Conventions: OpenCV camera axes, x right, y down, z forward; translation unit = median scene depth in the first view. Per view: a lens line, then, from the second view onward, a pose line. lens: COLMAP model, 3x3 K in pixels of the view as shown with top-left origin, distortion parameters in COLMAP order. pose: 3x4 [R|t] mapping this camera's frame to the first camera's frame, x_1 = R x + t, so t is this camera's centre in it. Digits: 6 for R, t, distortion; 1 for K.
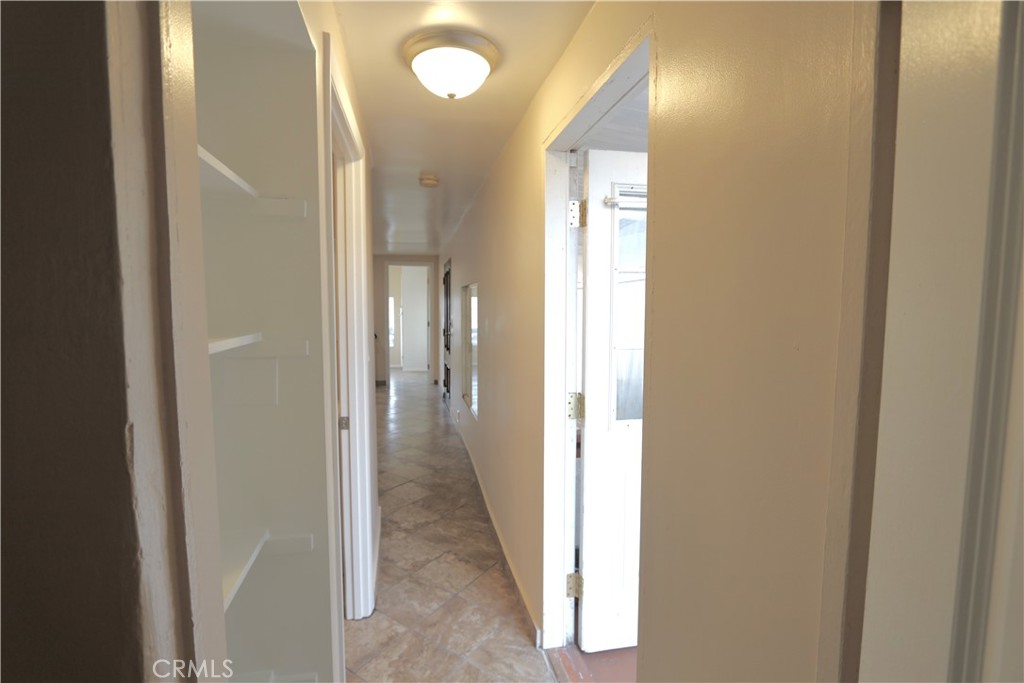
lens RADIAL K [[473.4, 0, 494.9], [0, 473.4, 340.1], [0, 0, 1]] dist [-0.015854, 0.001525]
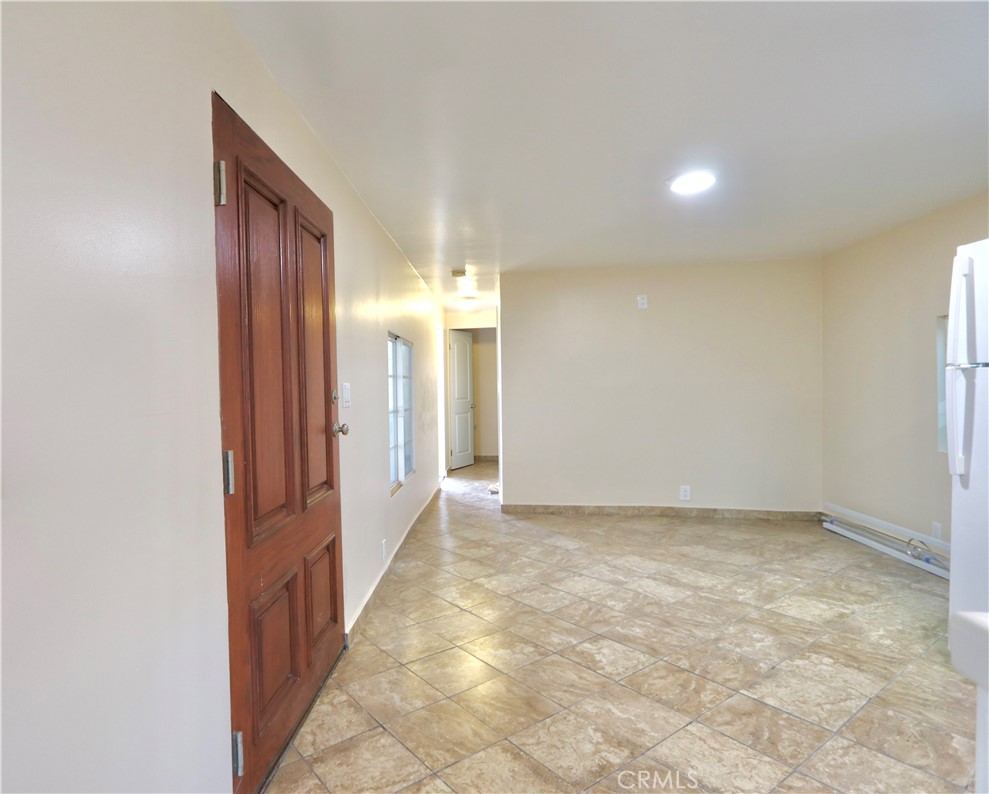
lens RADIAL K [[550.7, 0, 371.6], [0, 550.7, 396.2], [0, 0, 1]] dist [-0.016153, 0.000408]
pose [[-0.918612, 0.012293, 0.394969, -0.237218], [0.049706, 0.995172, 0.084633, -0.058708], [-0.392022, 0.097377, -0.914788, 1.155125]]
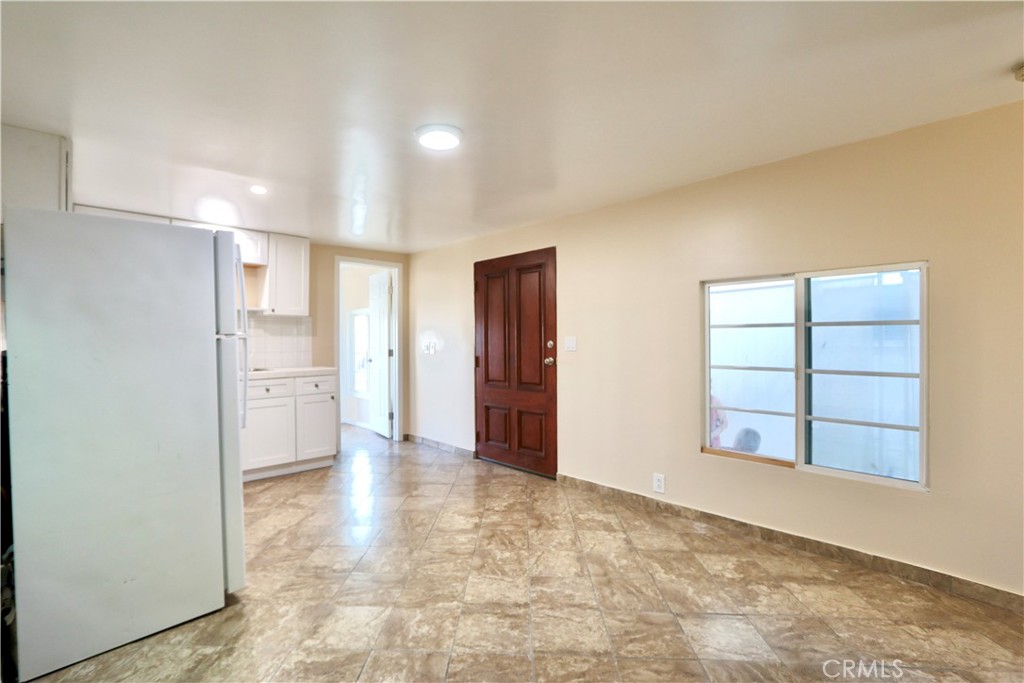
lens RADIAL K [[473.4, 0, 494.9], [0, 473.4, 340.1], [0, 0, 1]] dist [-0.015854, 0.001525]
pose [[0.849380, -0.010124, 0.527685, -0.438644], [0.049473, 0.996941, -0.060506, -0.004361], [-0.525458, 0.077498, 0.847282, 0.402913]]
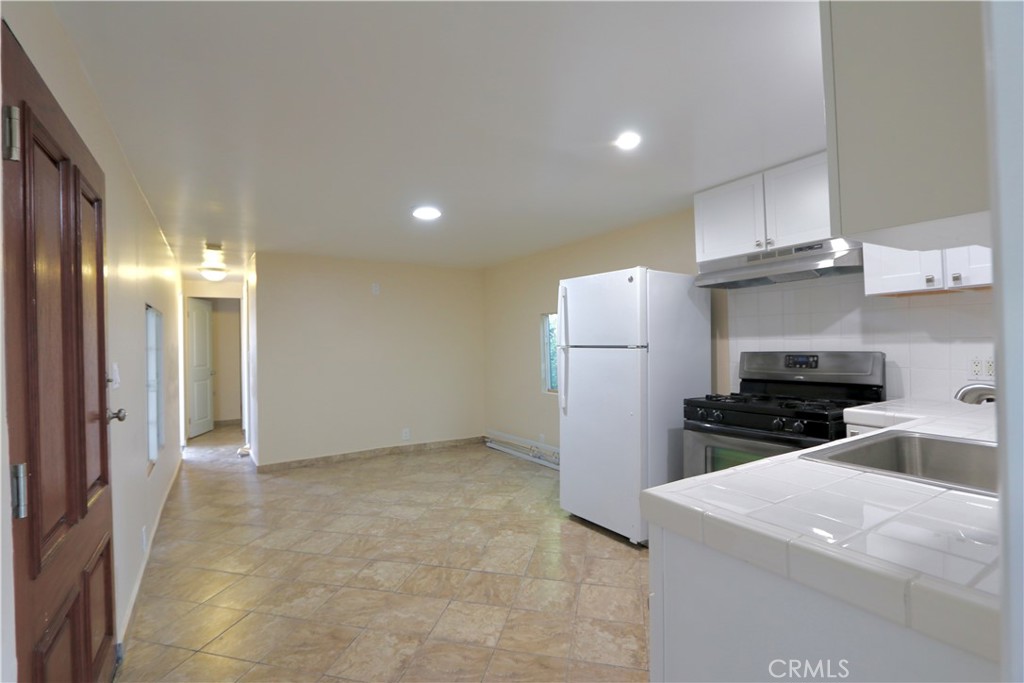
lens RADIAL K [[473.4, 0, 494.9], [0, 473.4, 340.1], [0, 0, 1]] dist [-0.015854, 0.001525]
pose [[-0.937722, 0.016204, -0.347009, -0.193215], [-0.007065, 0.997815, 0.065686, -0.070857], [0.347315, 0.064047, -0.935559, 1.167831]]
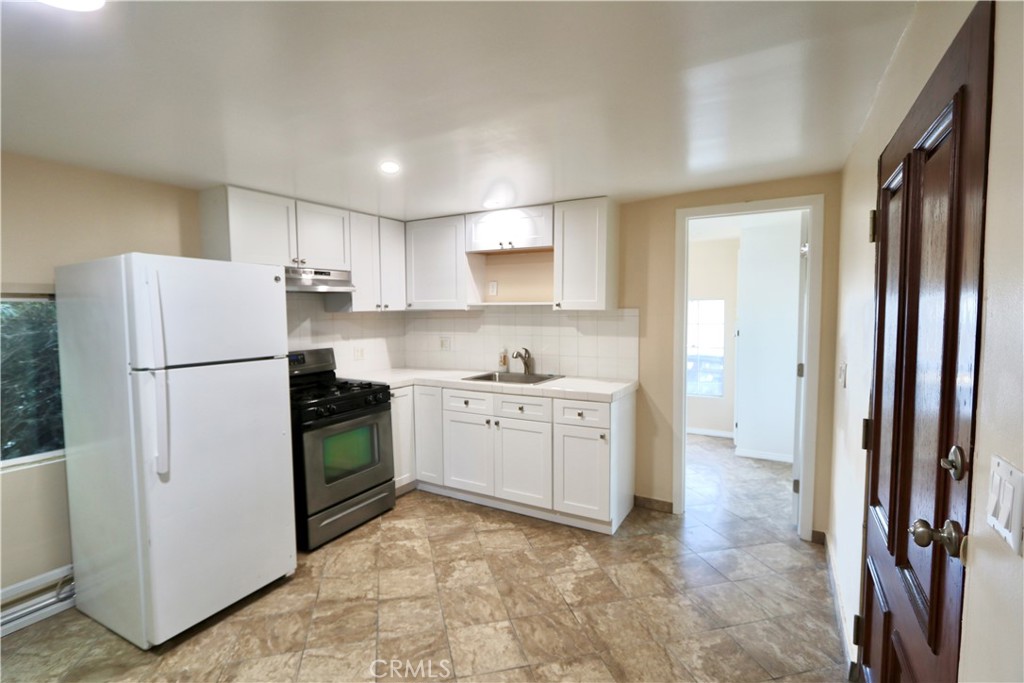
lens RADIAL K [[473.4, 0, 494.9], [0, 473.4, 340.1], [0, 0, 1]] dist [-0.015854, 0.001525]
pose [[0.748331, 0.028897, -0.662696, -0.091557], [-0.035763, 0.999355, 0.003194, -0.058799], [0.662361, 0.021310, 0.748882, 0.678434]]
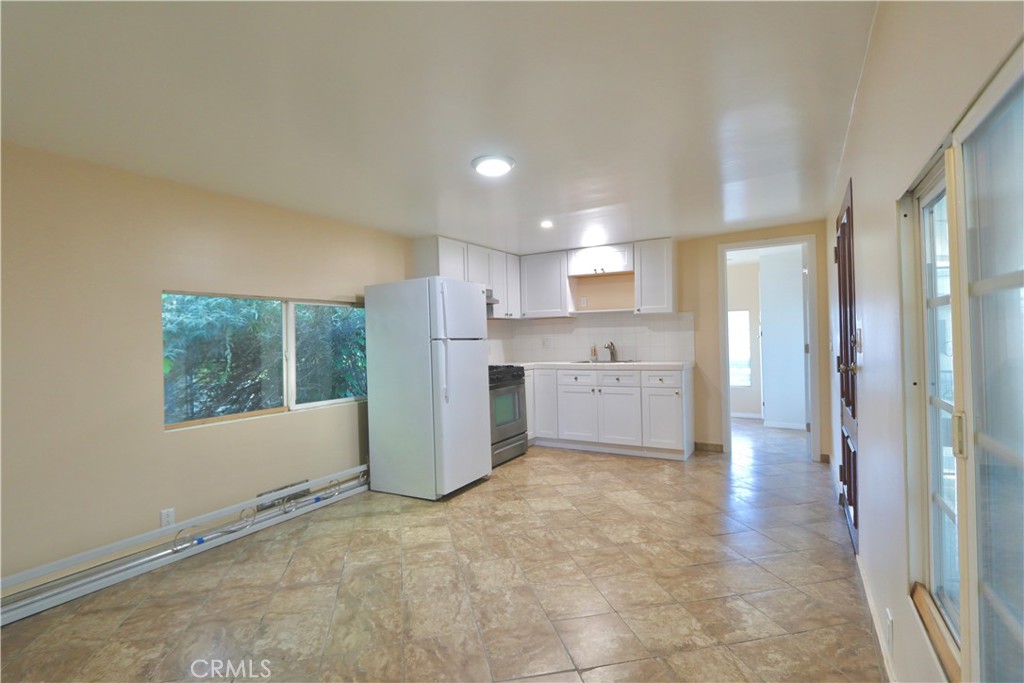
lens RADIAL K [[473.4, 0, 494.9], [0, 473.4, 340.1], [0, 0, 1]] dist [-0.015854, 0.001525]
pose [[0.729443, -0.023049, -0.683653, -0.037804], [-0.022260, 0.998103, -0.057402, -0.005602], [0.683680, 0.057089, 0.727546, 0.424297]]
